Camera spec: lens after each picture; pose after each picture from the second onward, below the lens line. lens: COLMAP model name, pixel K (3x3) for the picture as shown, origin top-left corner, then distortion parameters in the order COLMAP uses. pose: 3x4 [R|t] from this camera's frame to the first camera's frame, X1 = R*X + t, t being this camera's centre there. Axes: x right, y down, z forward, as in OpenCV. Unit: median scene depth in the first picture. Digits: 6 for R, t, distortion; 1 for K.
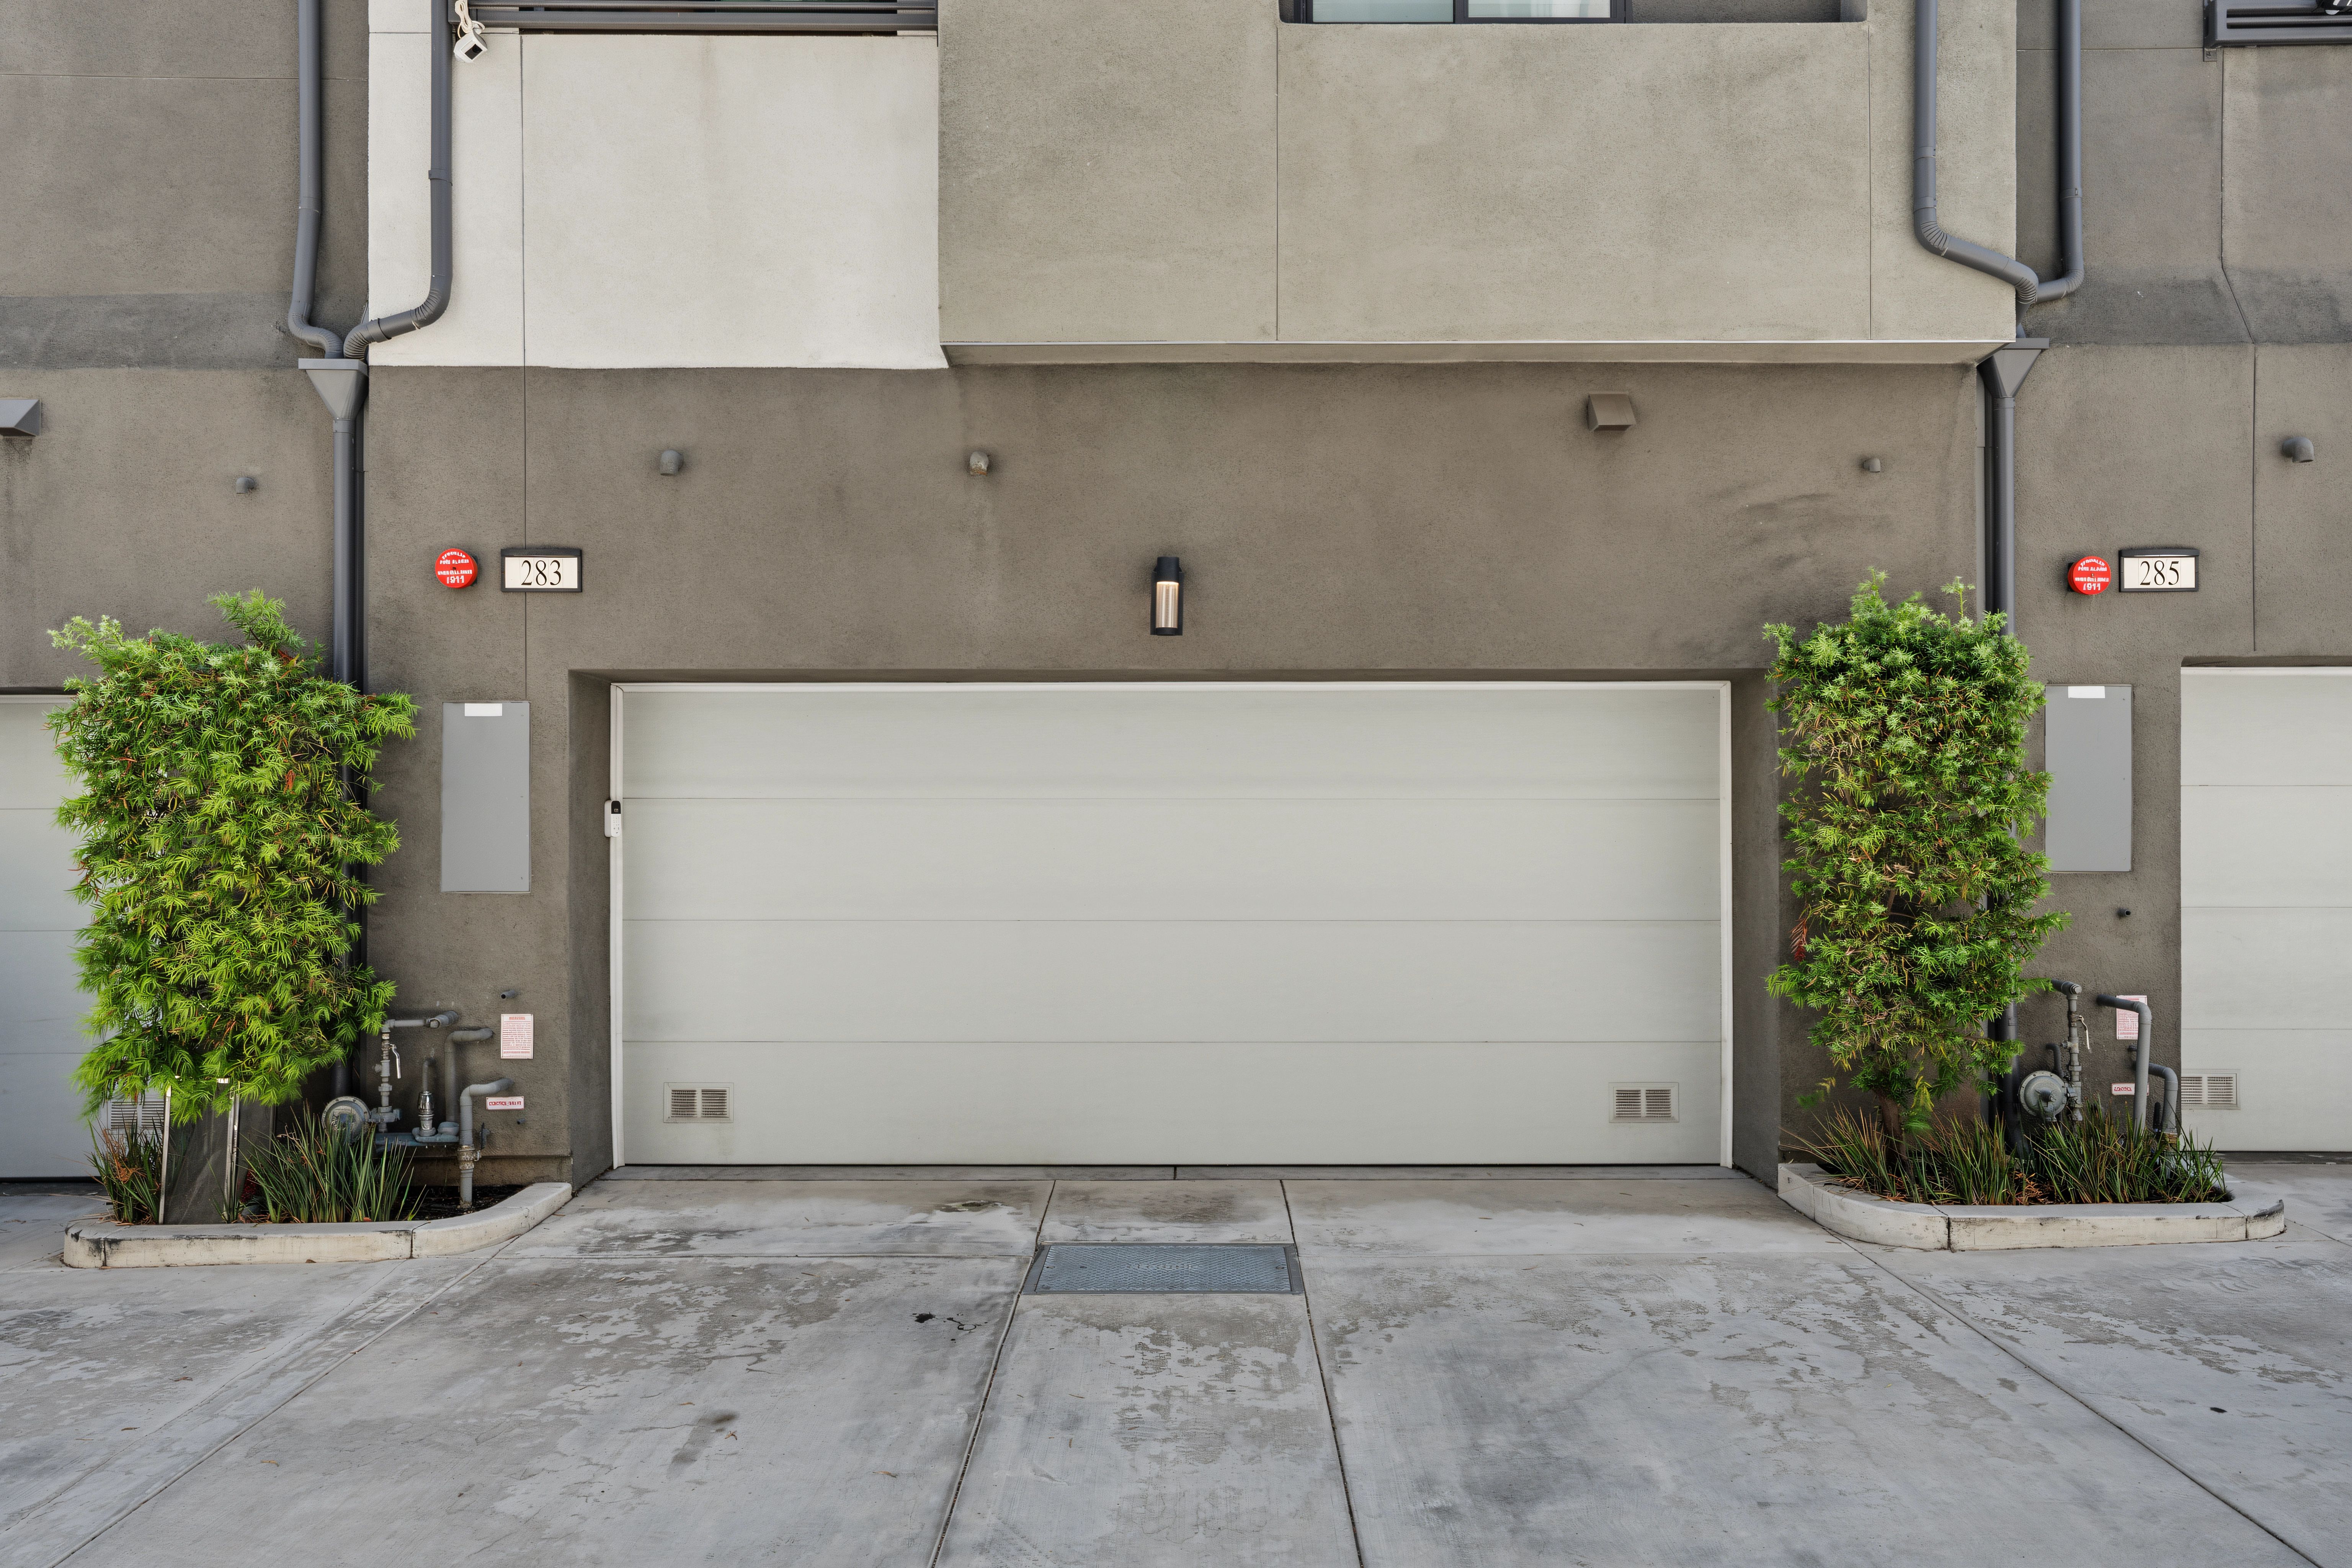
lens RADIAL K [[1589.4, 0, 1176.0], [0, 1589.4, 784.0], [0, 0, 1]] dist [-0.013509, 0.035682]
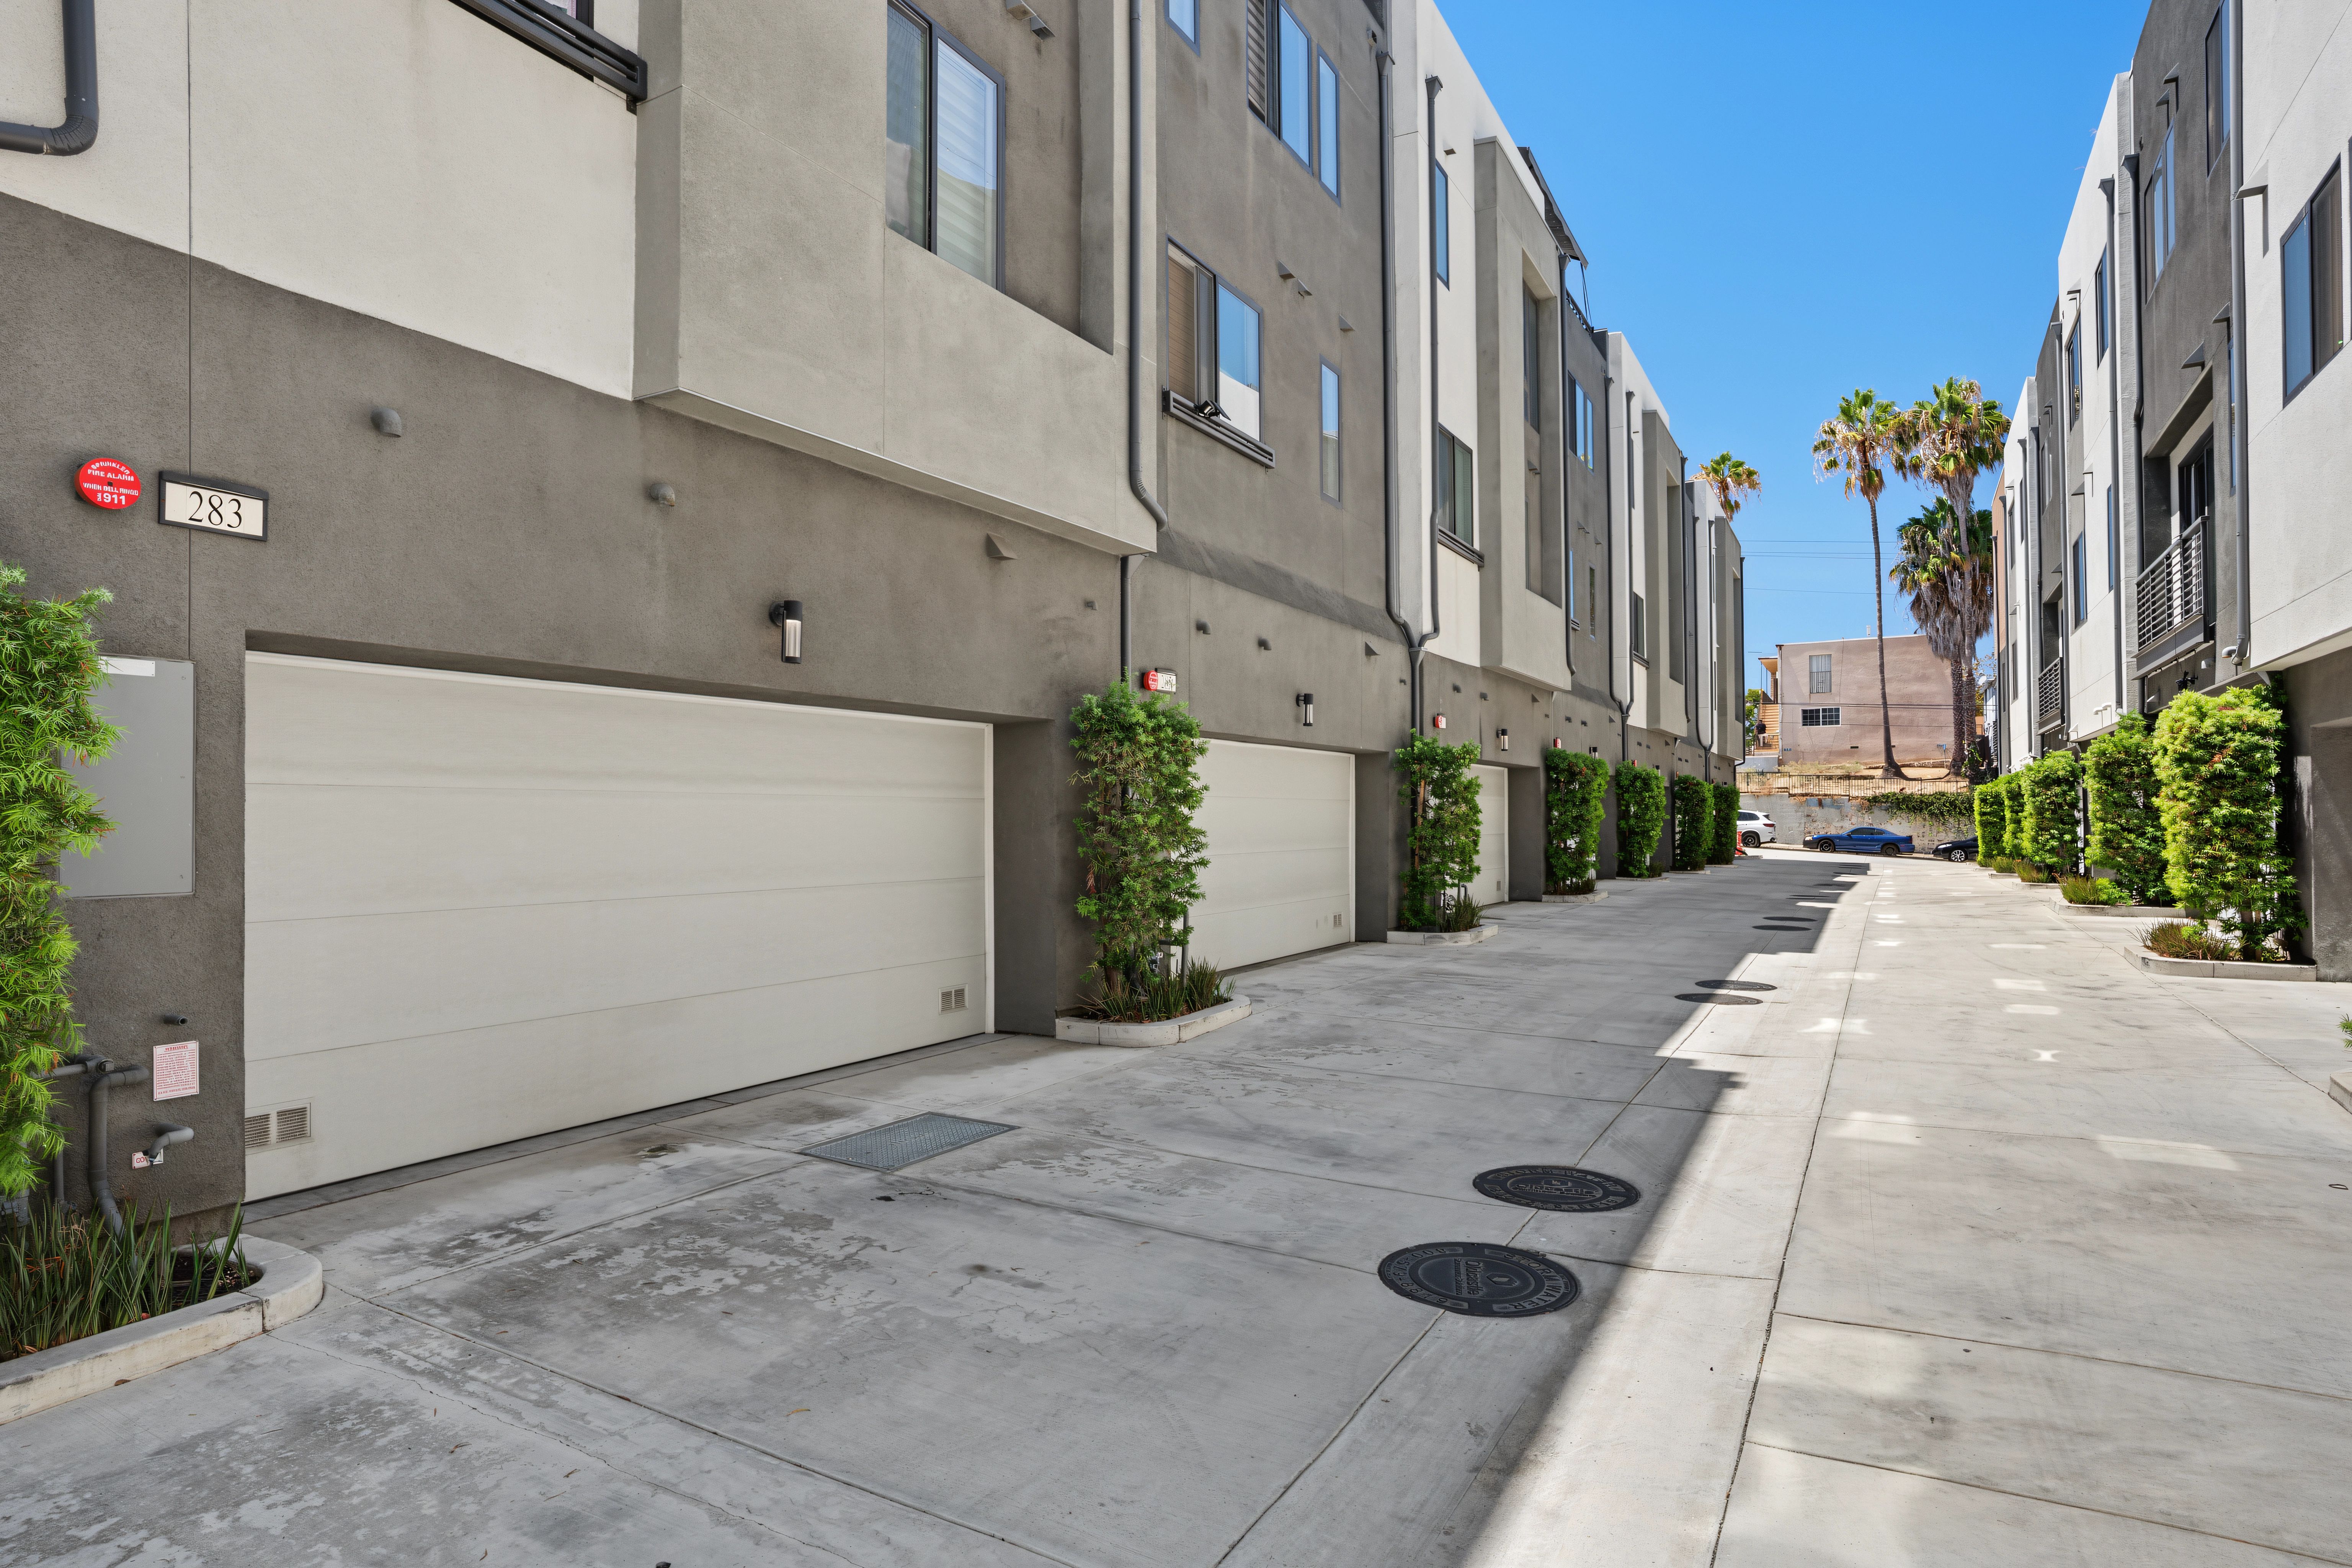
lens RADIAL K [[1283.1, 0, 1176.0], [0, 1283.1, 784.0], [0, 0, 1]] dist [-0.038010, 0.030766]
pose [[0.497542, 0.021756, 0.867167, -0.841029], [-0.013699, 0.999758, -0.017222, 0.018248], [-0.867332, -0.003310, 0.497719, 0.265368]]
